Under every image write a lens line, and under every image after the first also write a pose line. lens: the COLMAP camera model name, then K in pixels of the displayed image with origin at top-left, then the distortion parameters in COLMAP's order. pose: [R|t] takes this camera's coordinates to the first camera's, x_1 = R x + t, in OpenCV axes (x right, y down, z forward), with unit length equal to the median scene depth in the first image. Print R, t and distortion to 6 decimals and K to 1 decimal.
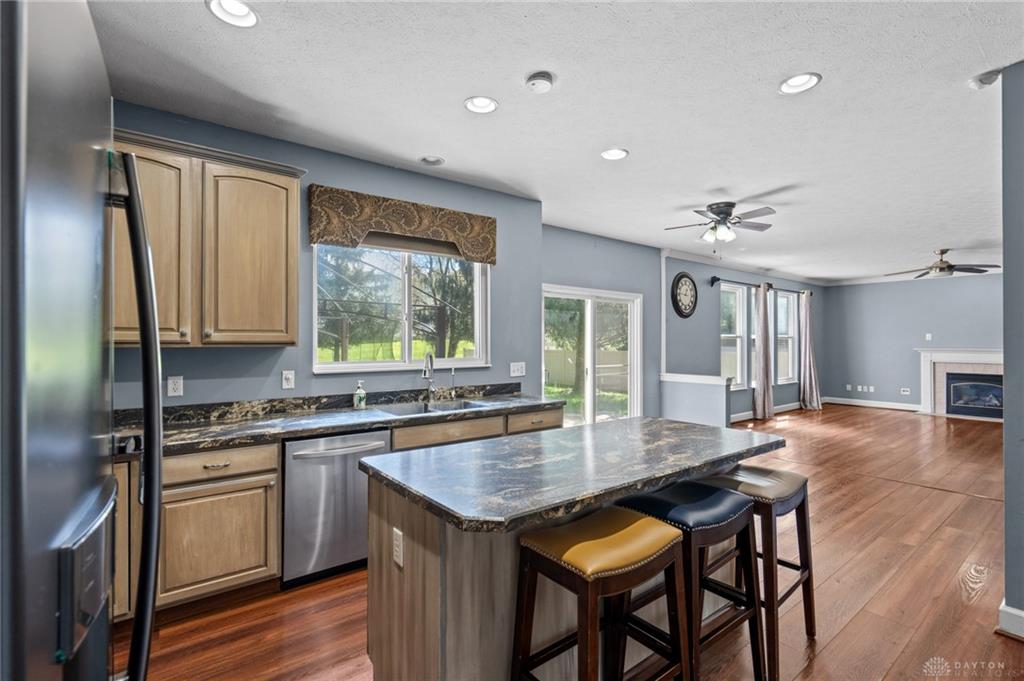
lens RADIAL K [[471.8, 0, 517.0], [0, 471.8, 337.5], [0, 0, 1]] dist [-0.003274, 0.001248]
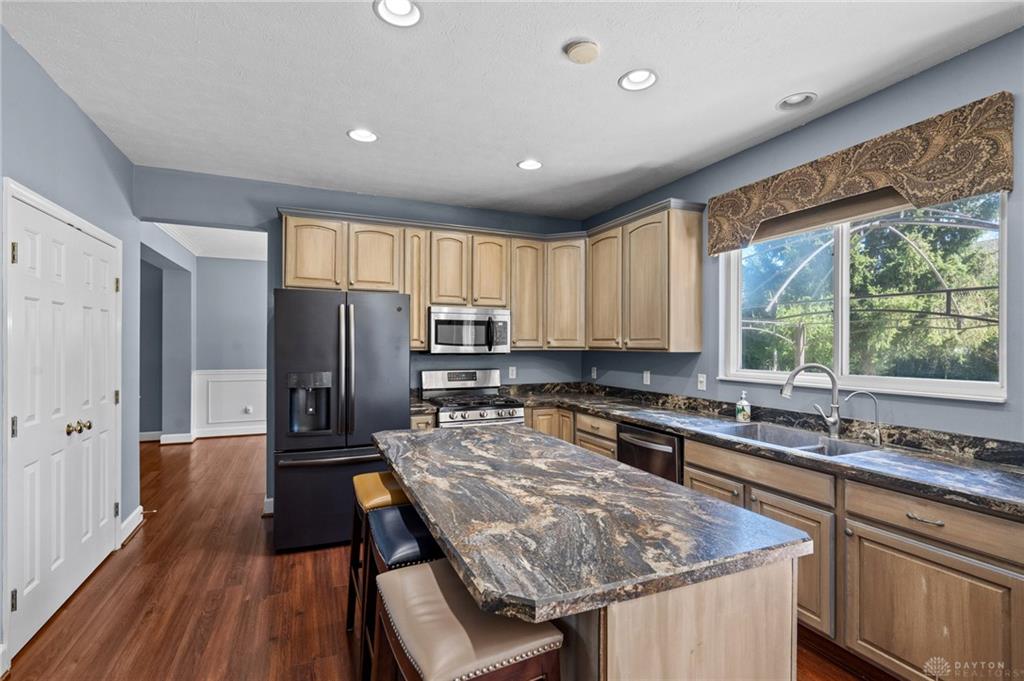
lens RADIAL K [[471.8, 0, 503.9], [0, 471.8, 344.5], [0, 0, 1]] dist [-0.003274, 0.001248]
pose [[-0.265509, -0.003966, -0.964100, 0.204332], [0.001200, 0.999989, -0.004444, 0.001336], [0.964108, -0.002337, -0.265502, 0.240581]]
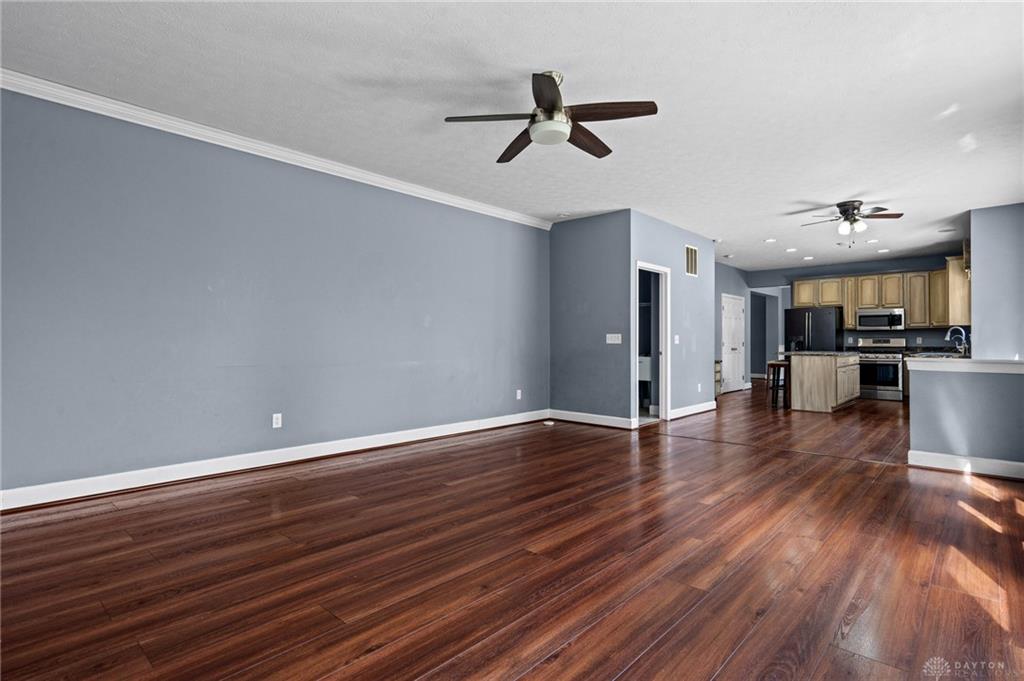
lens RADIAL K [[512.5, 0, 497.3], [0, 512.5, 338.4], [0, 0, 1]] dist [-0.002626, 0.000345]
pose [[-0.991649, -0.005073, -0.128863, 1.018476], [-0.003475, 0.999914, -0.012619, 0.066814], [0.128916, -0.012066, -0.991582, 1.544096]]
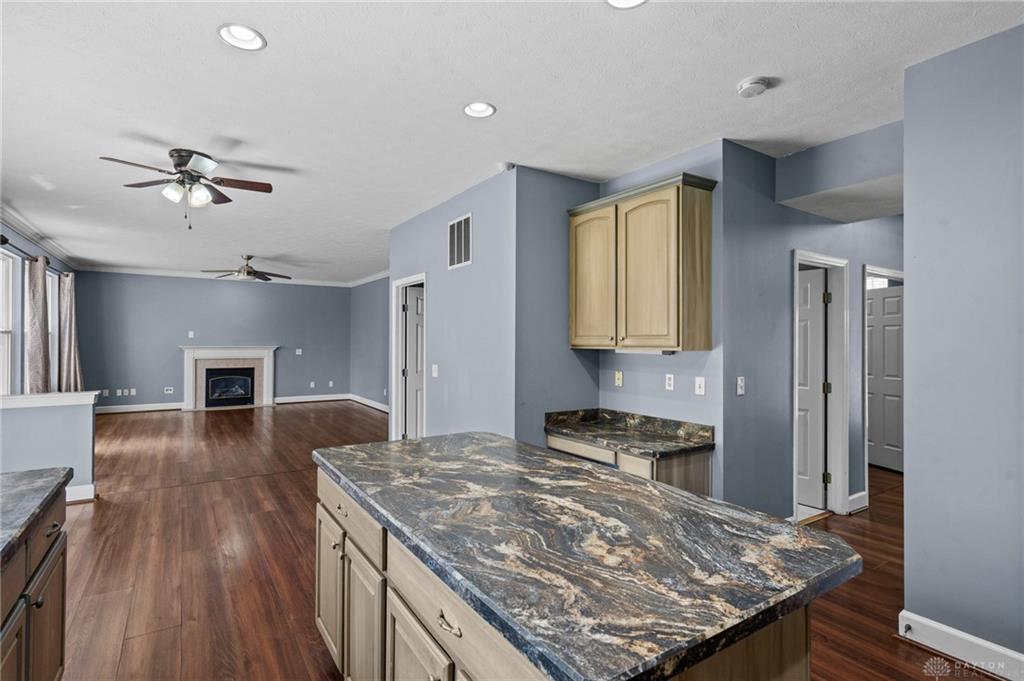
lens RADIAL K [[512.5, 0, 518.6], [0, 512.5, 341.4], [0, 0, 1]] dist [-0.002626, 0.000345]
pose [[0.078935, -0.002195, 0.996877, -0.236093], [-0.012731, 0.999914, 0.003210, 0.001220], [-0.996798, -0.012944, 0.078900, 0.277200]]
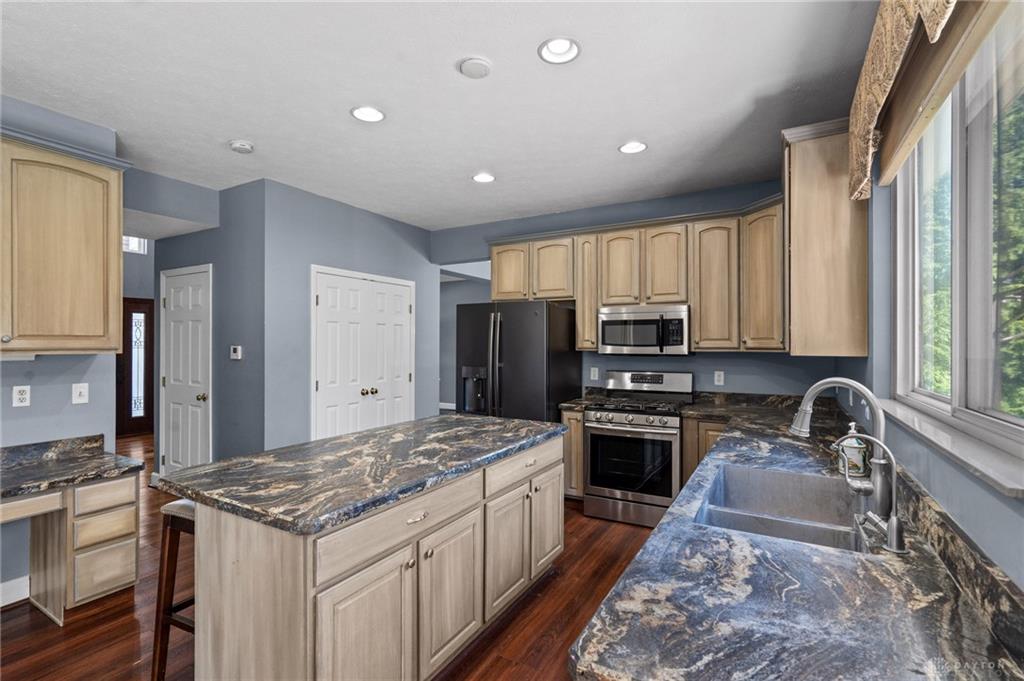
lens RADIAL K [[471.8, 0, 502.9], [0, 471.8, 343.5], [0, 0, 1]] dist [-0.003274, 0.001248]
pose [[-0.933453, -0.005507, -0.358658, -0.047970], [-0.002807, 0.999964, -0.008049, 0.002049], [0.358690, -0.006507, -0.933434, 0.570274]]
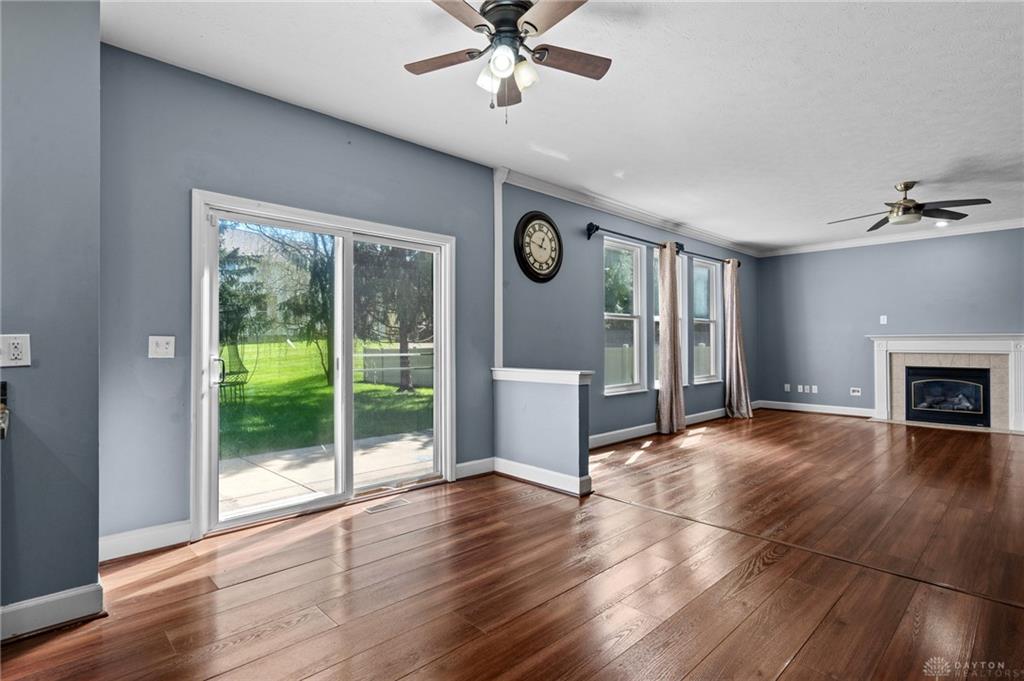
lens RADIAL K [[512.5, 0, 510.5], [0, 512.5, 336.6], [0, 0, 1]] dist [-0.002626, 0.000345]
pose [[0.994899, -0.002443, 0.100850, 0.256919], [0.002901, 0.999986, -0.004394, 0.037403], [-0.100838, 0.004664, 0.994892, 0.320922]]
